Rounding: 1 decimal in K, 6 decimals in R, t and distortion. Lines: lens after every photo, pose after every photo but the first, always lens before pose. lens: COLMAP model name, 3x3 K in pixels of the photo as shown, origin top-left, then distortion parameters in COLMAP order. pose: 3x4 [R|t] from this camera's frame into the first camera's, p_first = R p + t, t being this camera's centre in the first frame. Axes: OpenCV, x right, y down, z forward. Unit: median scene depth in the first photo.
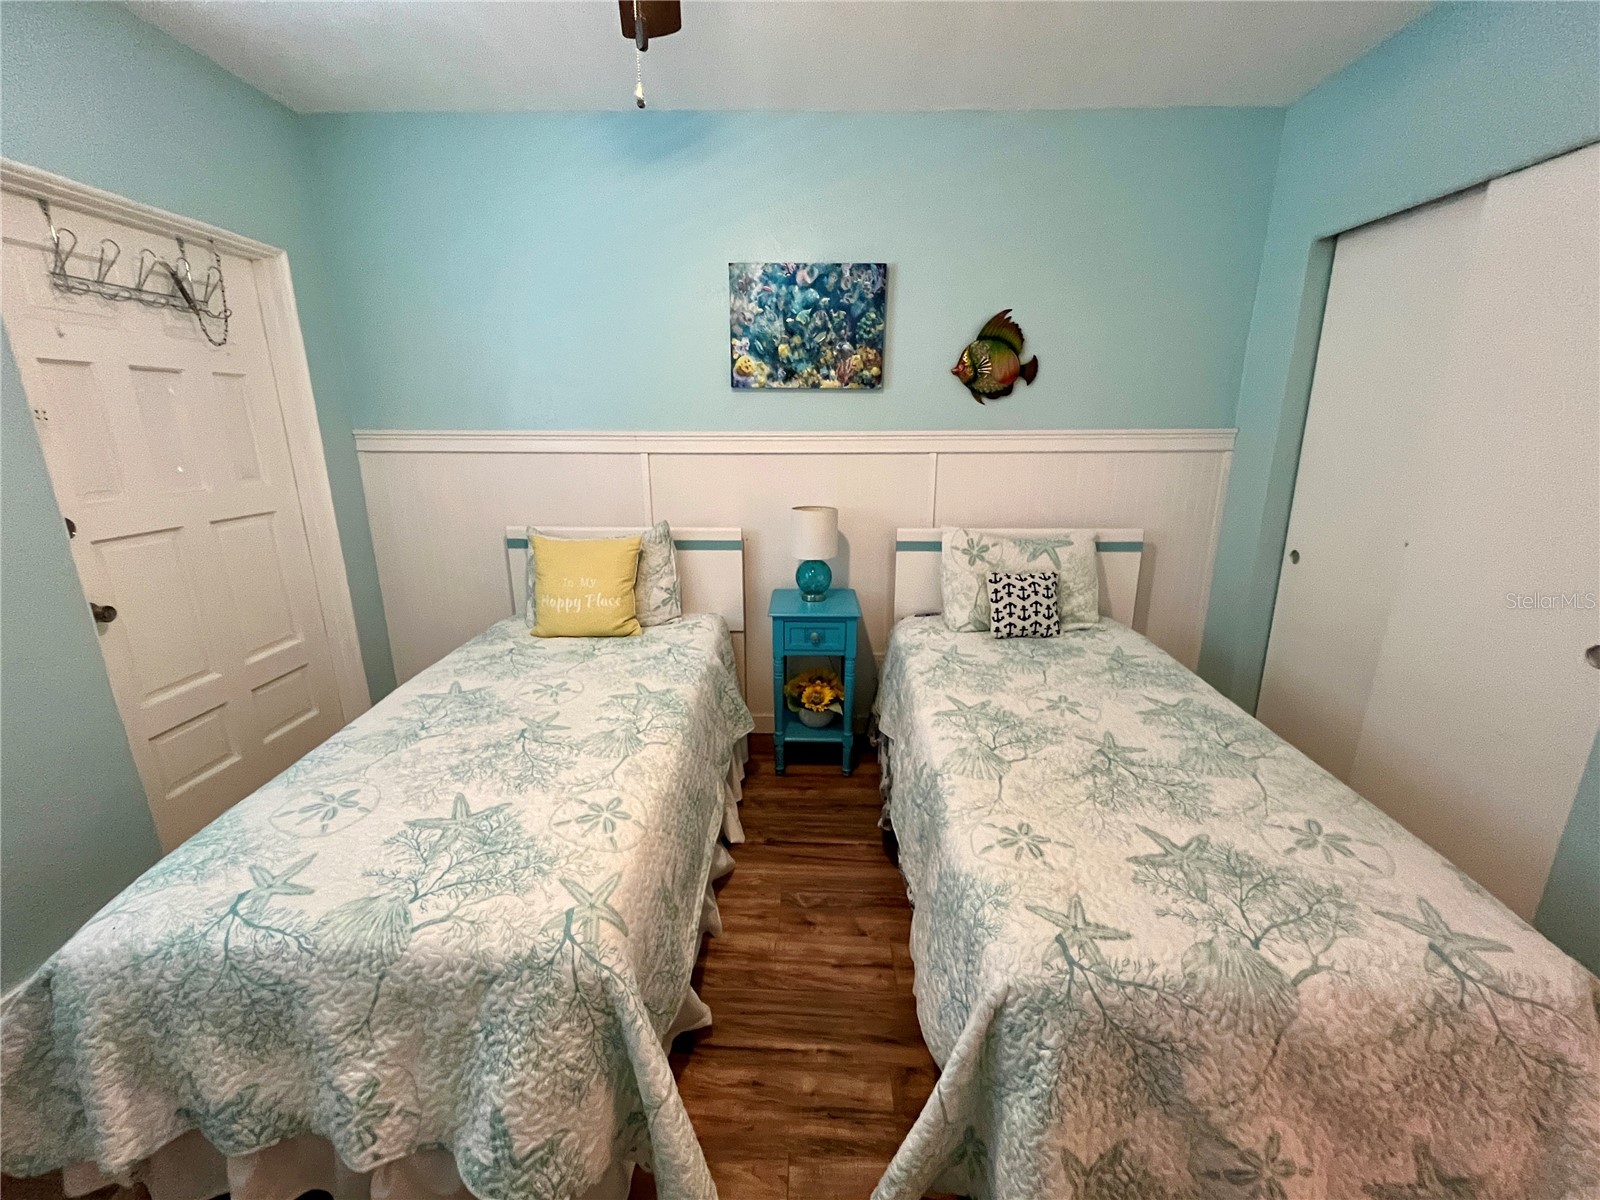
lens RADIAL K [[648.6, 0, 800.5], [0, 648.6, 602.8], [0, 0, 1]] dist [-0.001840, -0.000721]
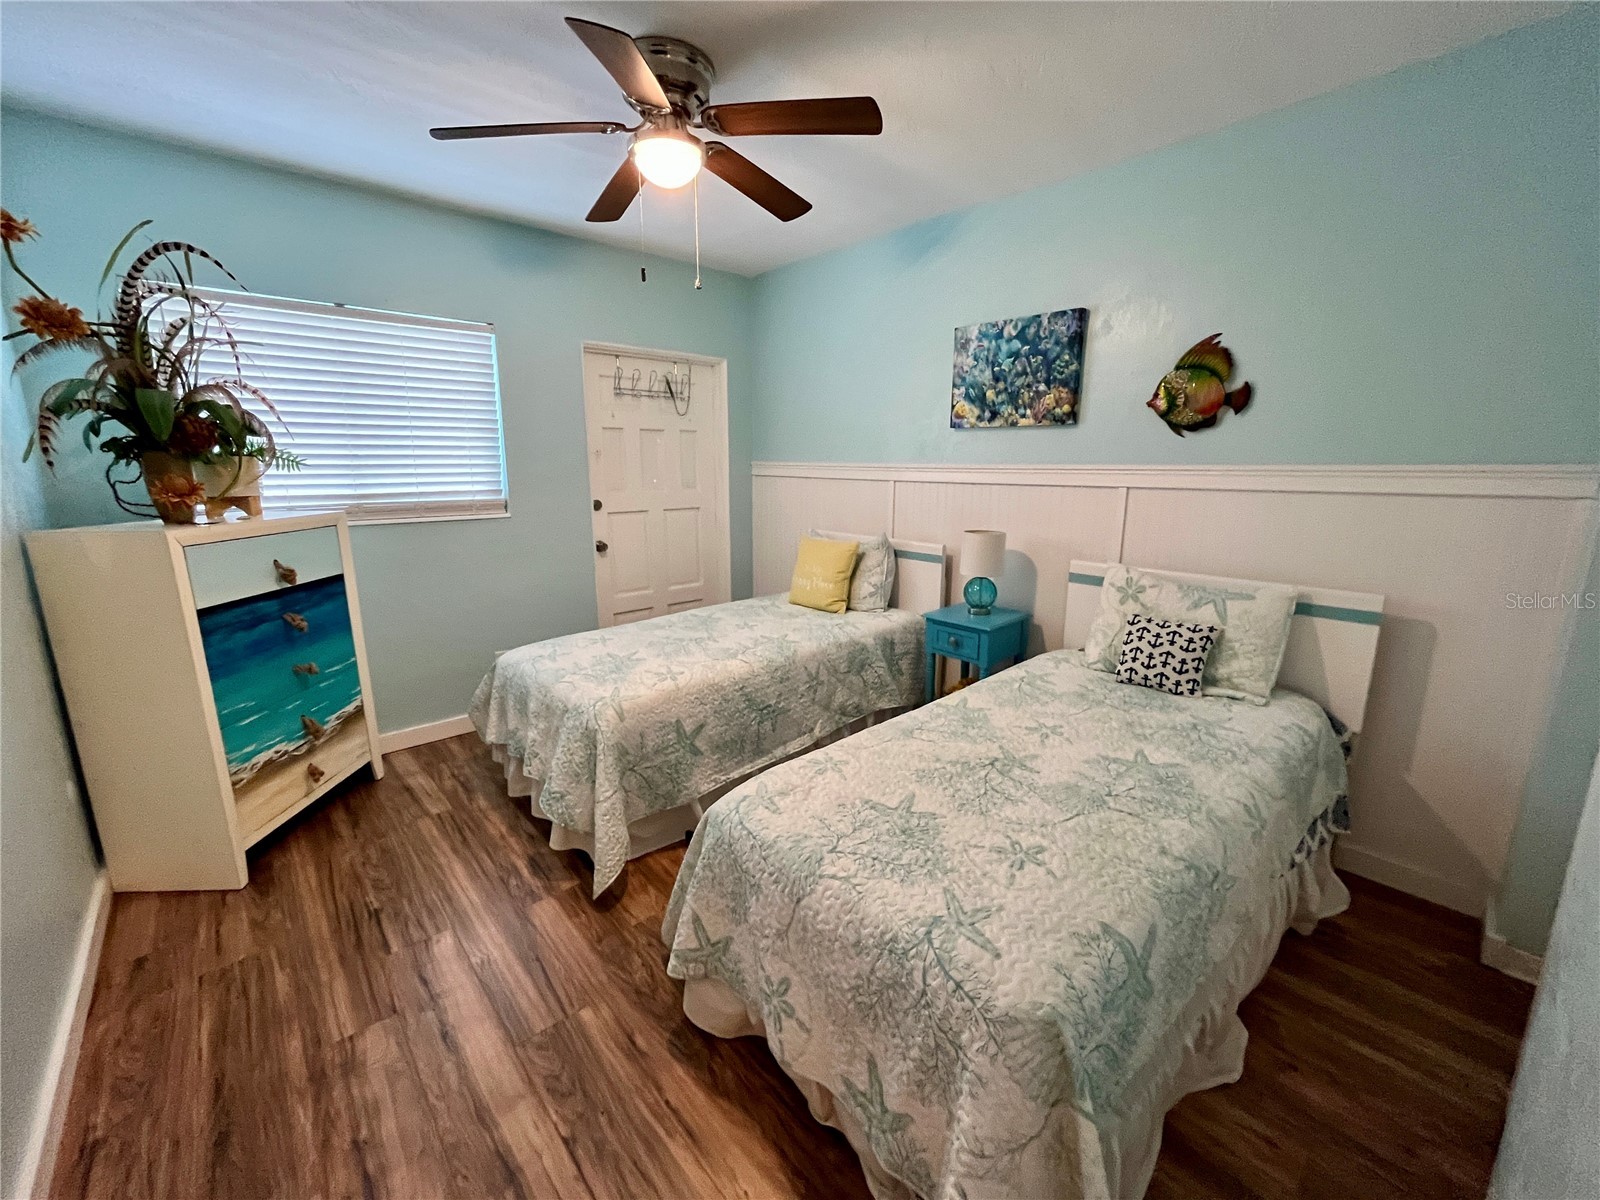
lens RADIAL K [[648.6, 0, 794.7], [0, 648.6, 603.8], [0, 0, 1]] dist [-0.001840, -0.000721]
pose [[0.683056, 0.159842, -0.712661, 0.627914], [-0.199362, 0.979508, 0.028613, 0.010346], [0.702631, 0.122533, 0.700925, -0.005797]]
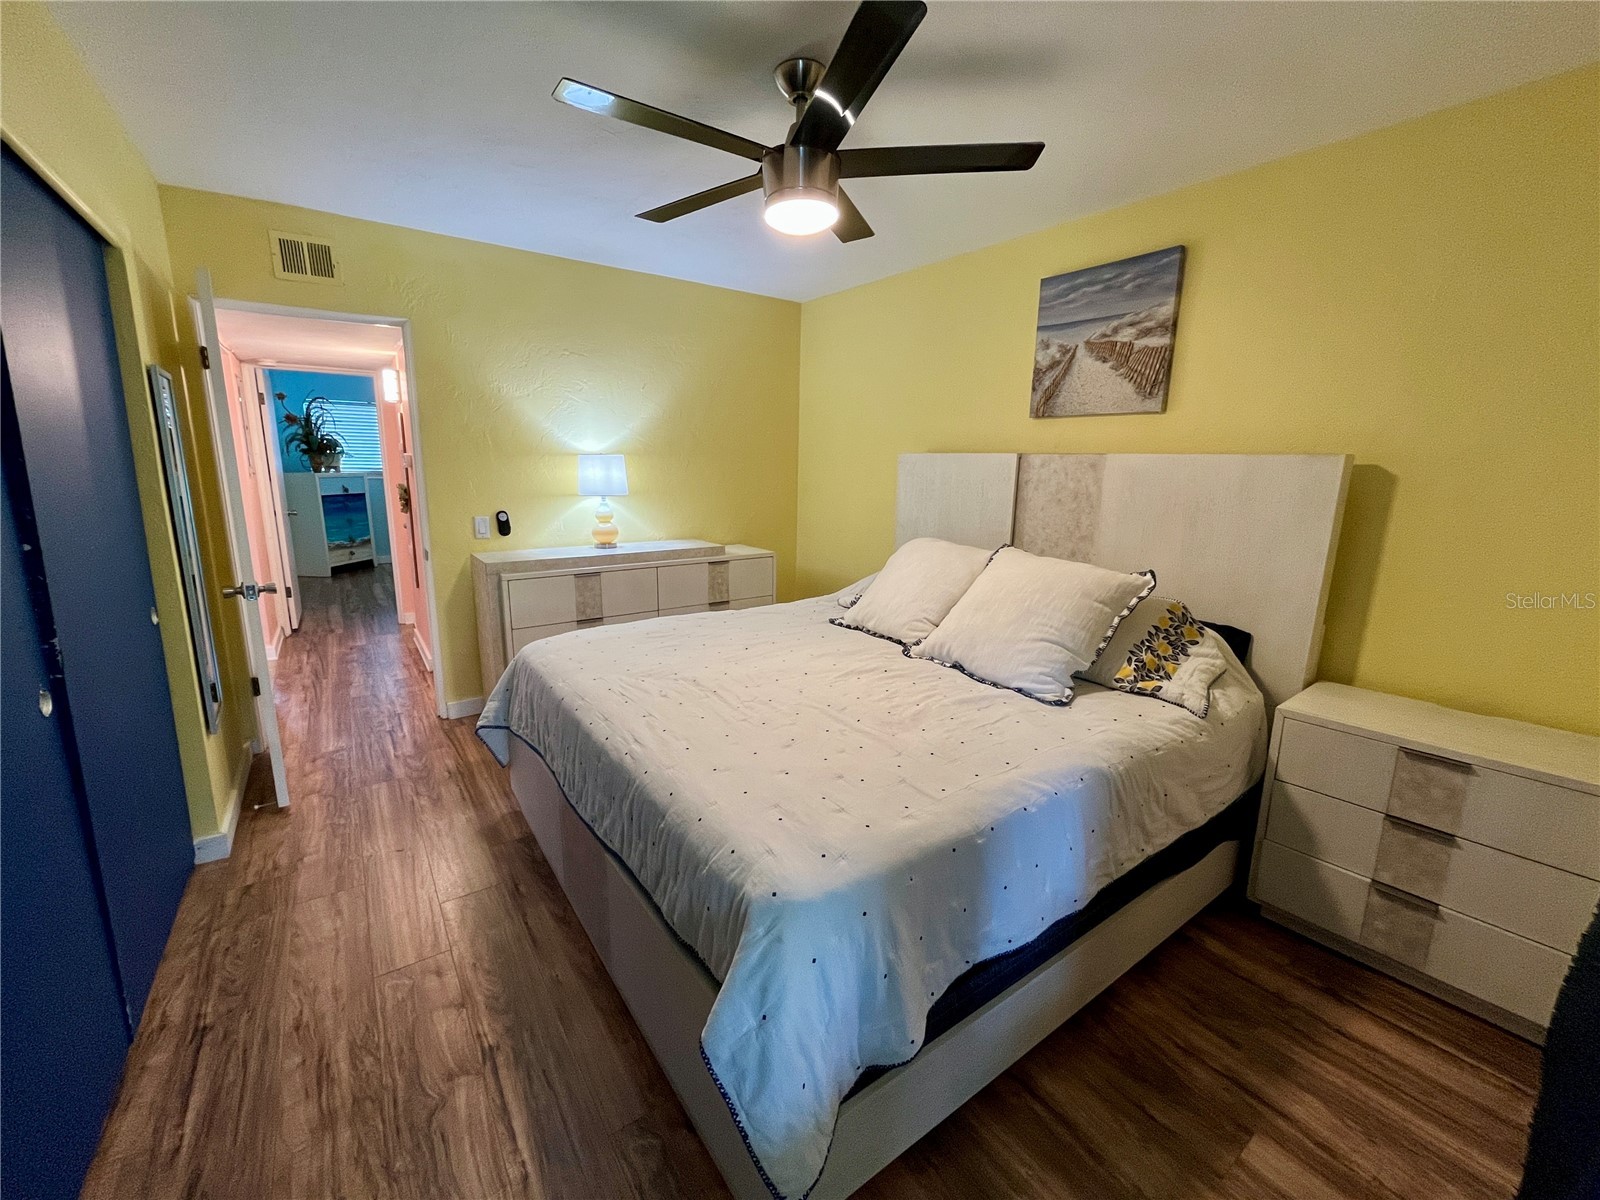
lens RADIAL K [[648.6, 0, 792.2], [0, 648.6, 600.4], [0, 0, 1]] dist [-0.001840, -0.000721]
pose [[0.605682, 0.169199, -0.777510, 1.411442], [-0.227585, 0.973147, 0.034484, 0.026859], [0.762466, 0.156064, 0.627925, -0.036012]]
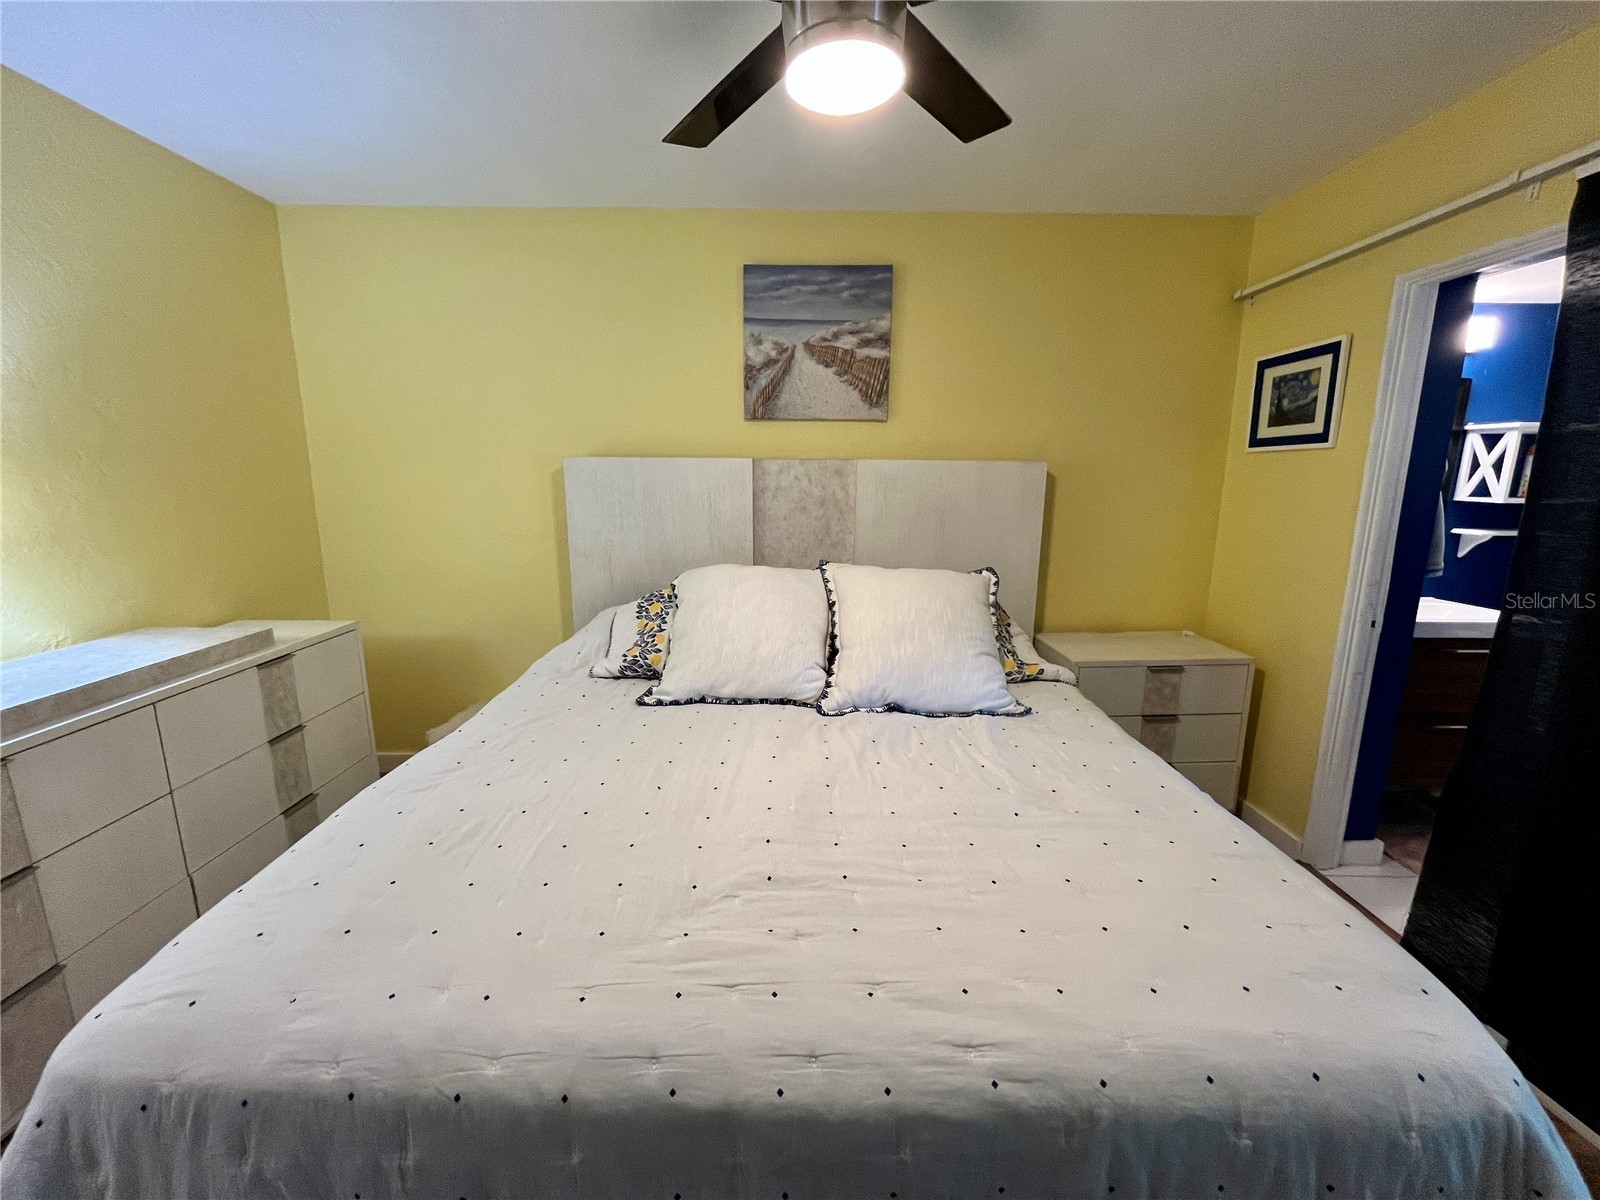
lens RADIAL K [[648.6, 0, 796.3], [0, 648.6, 602.1], [0, 0, 1]] dist [-0.001840, -0.000721]
pose [[0.999488, -0.007670, 0.031066, -6.592446], [0.010017, 0.997048, -0.076125, 0.028217], [-0.030390, 0.076398, 0.996614, -0.286154]]
